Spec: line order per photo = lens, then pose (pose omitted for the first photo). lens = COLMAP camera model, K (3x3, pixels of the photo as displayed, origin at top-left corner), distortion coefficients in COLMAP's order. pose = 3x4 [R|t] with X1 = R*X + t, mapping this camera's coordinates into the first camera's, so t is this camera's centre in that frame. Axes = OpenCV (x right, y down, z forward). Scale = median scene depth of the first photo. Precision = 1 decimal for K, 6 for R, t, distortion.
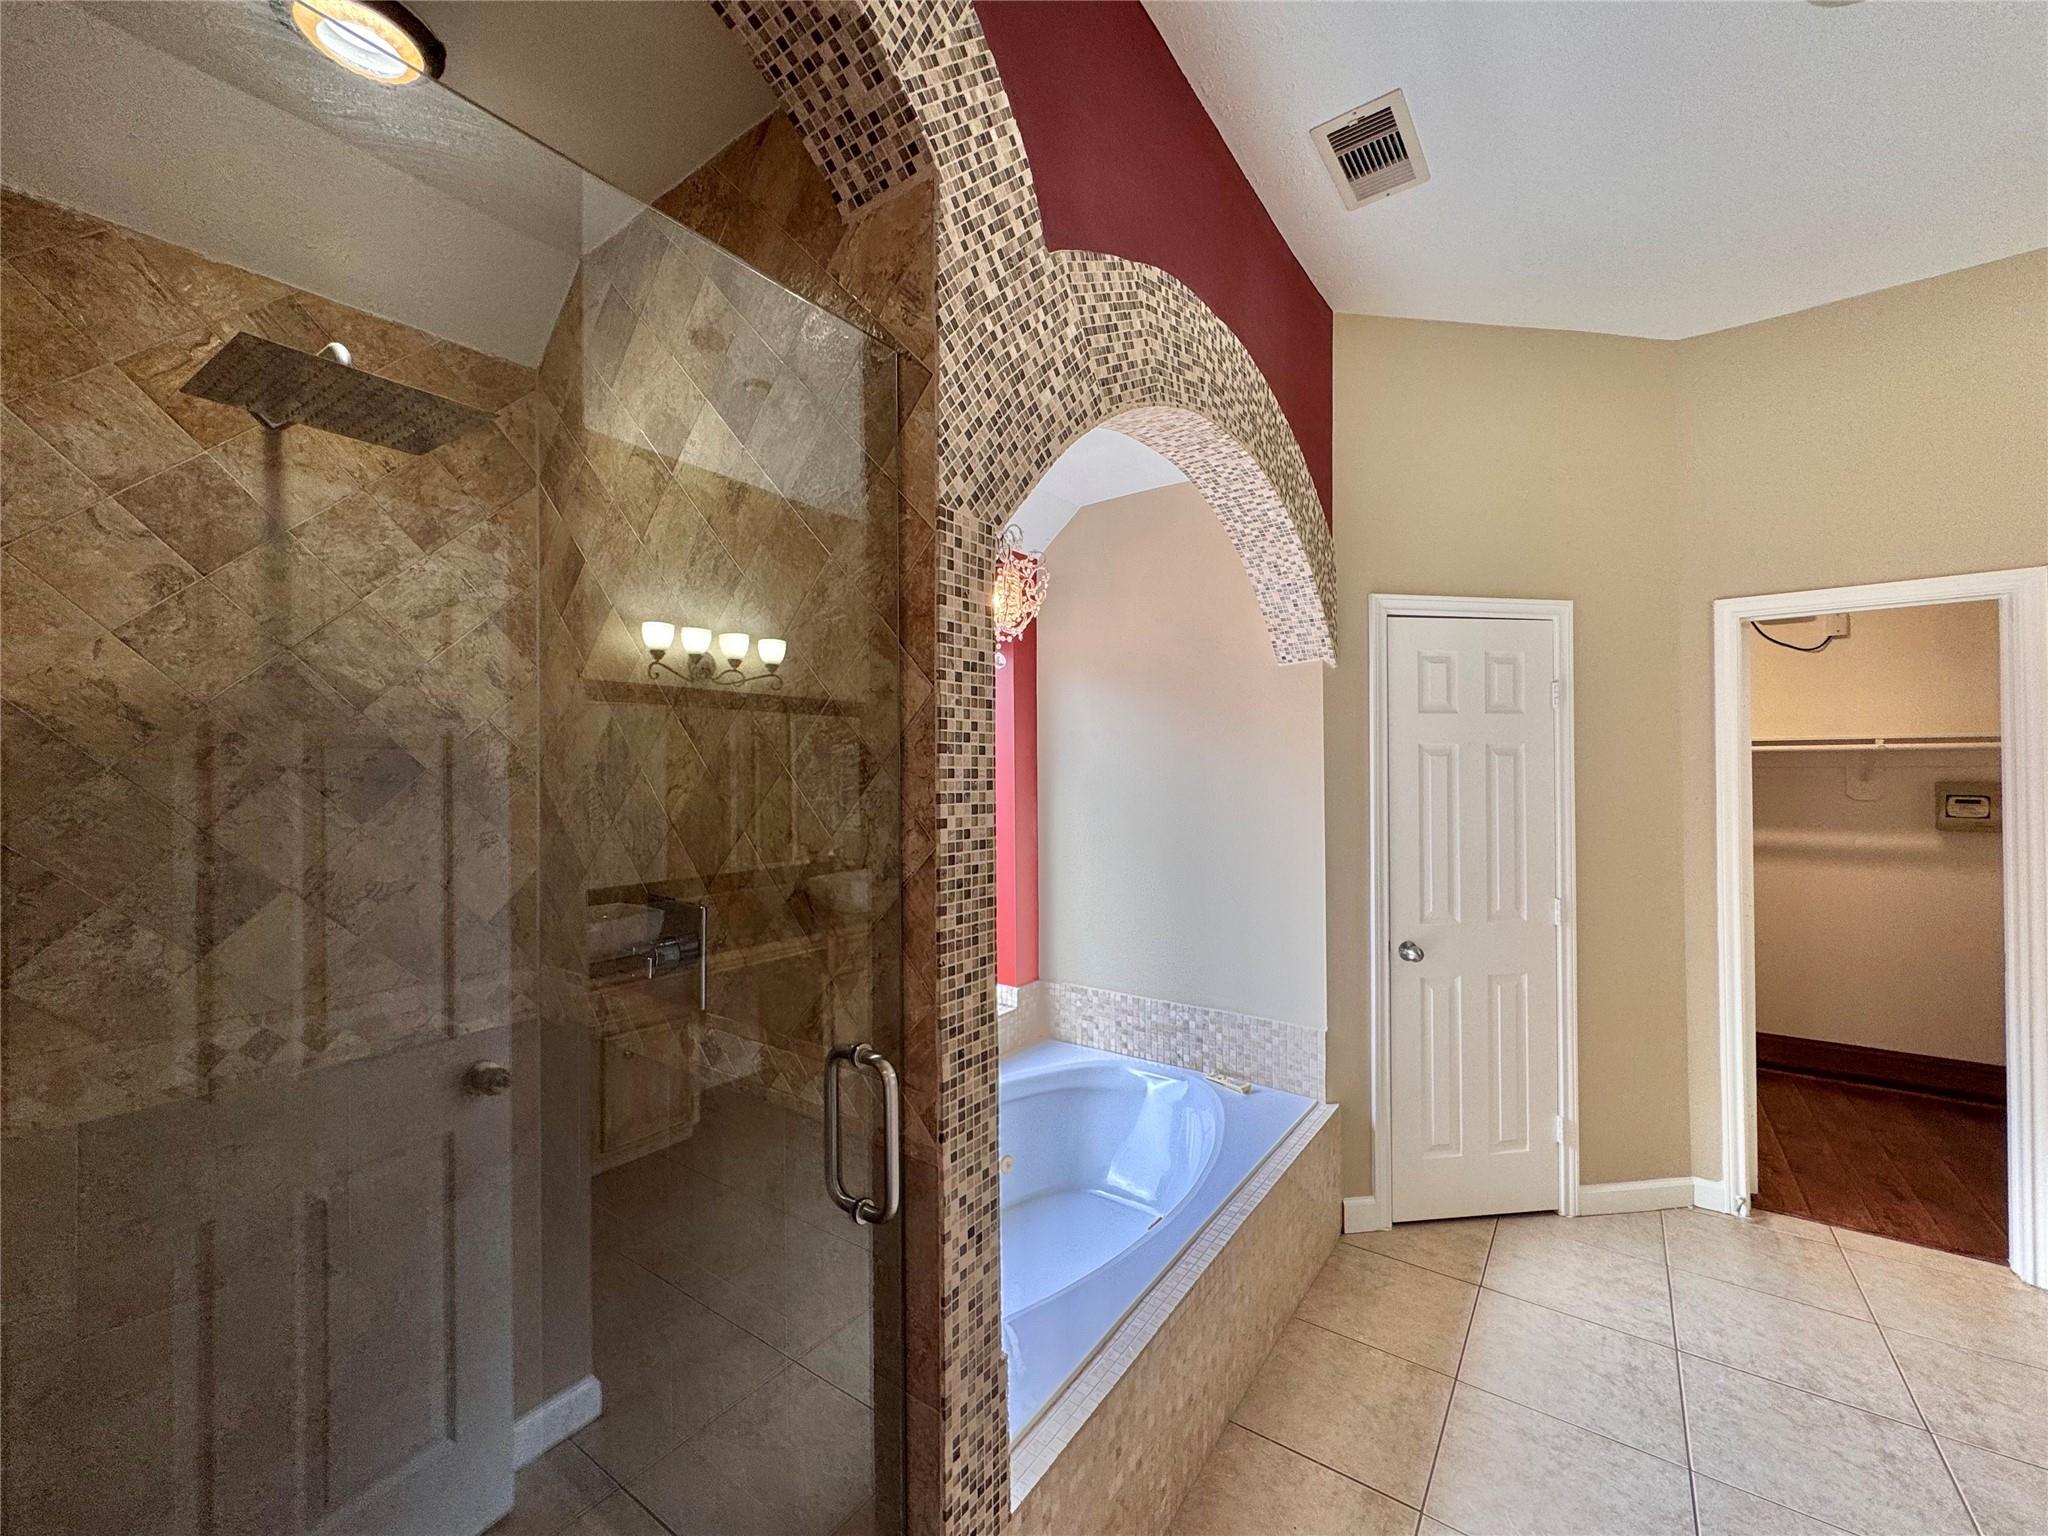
lens RADIAL K [[813.5, 0, 1025.0], [0, 813.5, 768.8], [0, 0, 1]] dist [-0.000820, 0.000700]
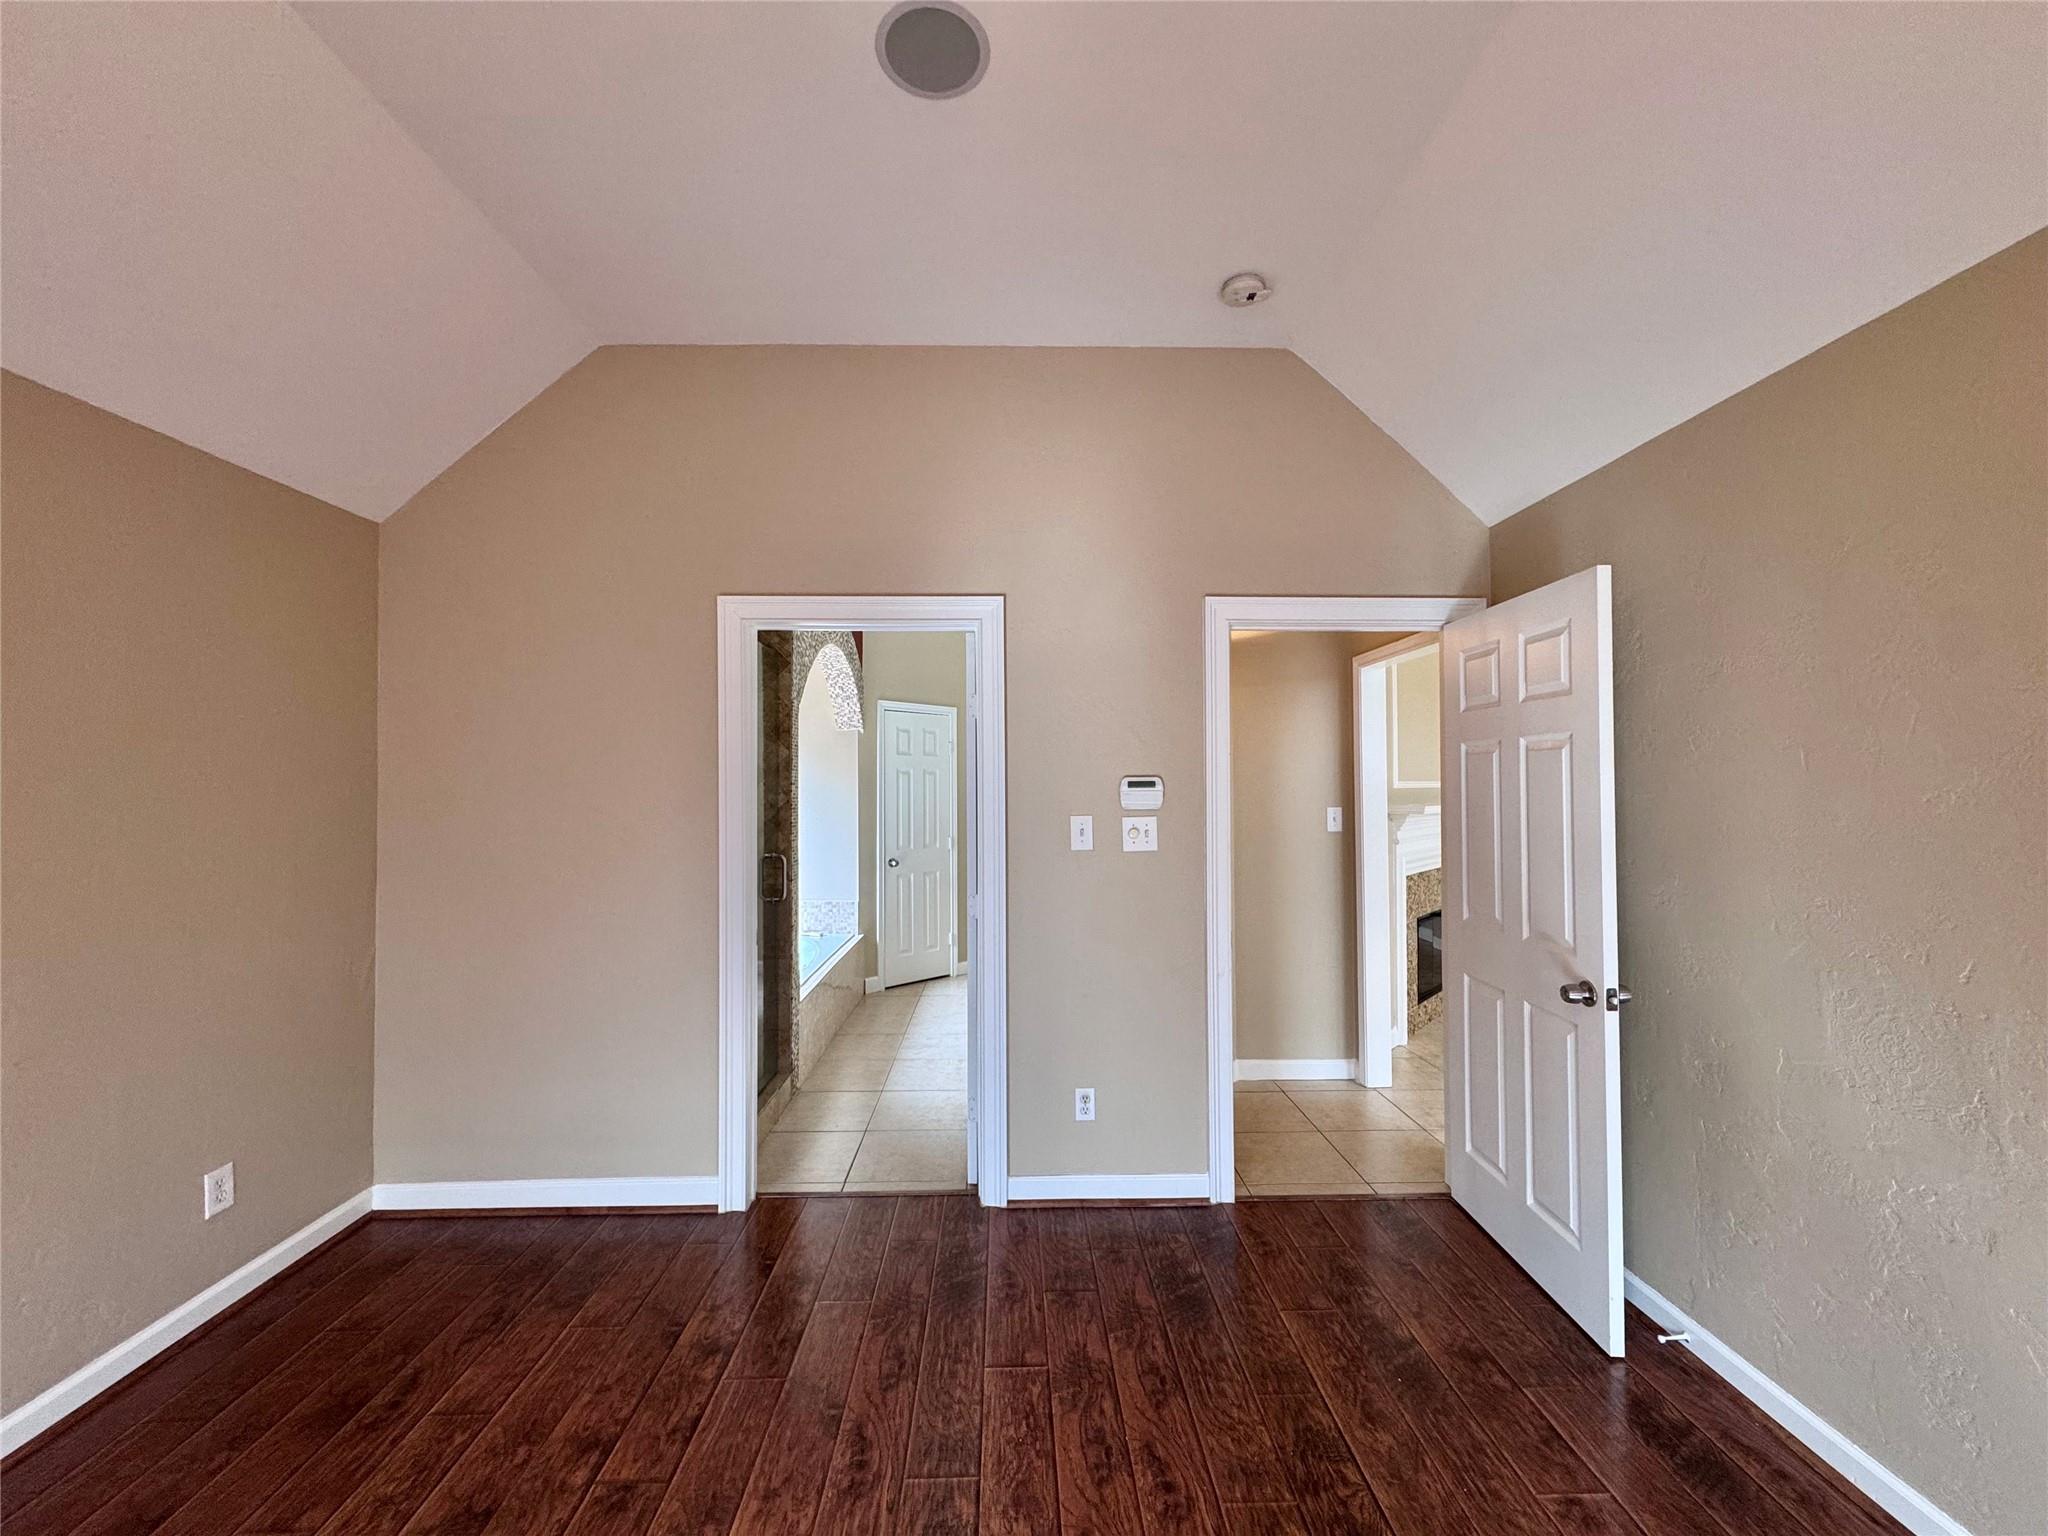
lens RADIAL K [[813.5, 0, 1025.0], [0, 813.5, 768.8], [0, 0, 1]] dist [-0.000820, 0.000700]
pose [[0.795722, 0.016485, 0.605438, -0.587229], [-0.002768, 0.999718, -0.023582, 0.021087], [-0.605656, 0.017089, 0.795543, -0.985928]]
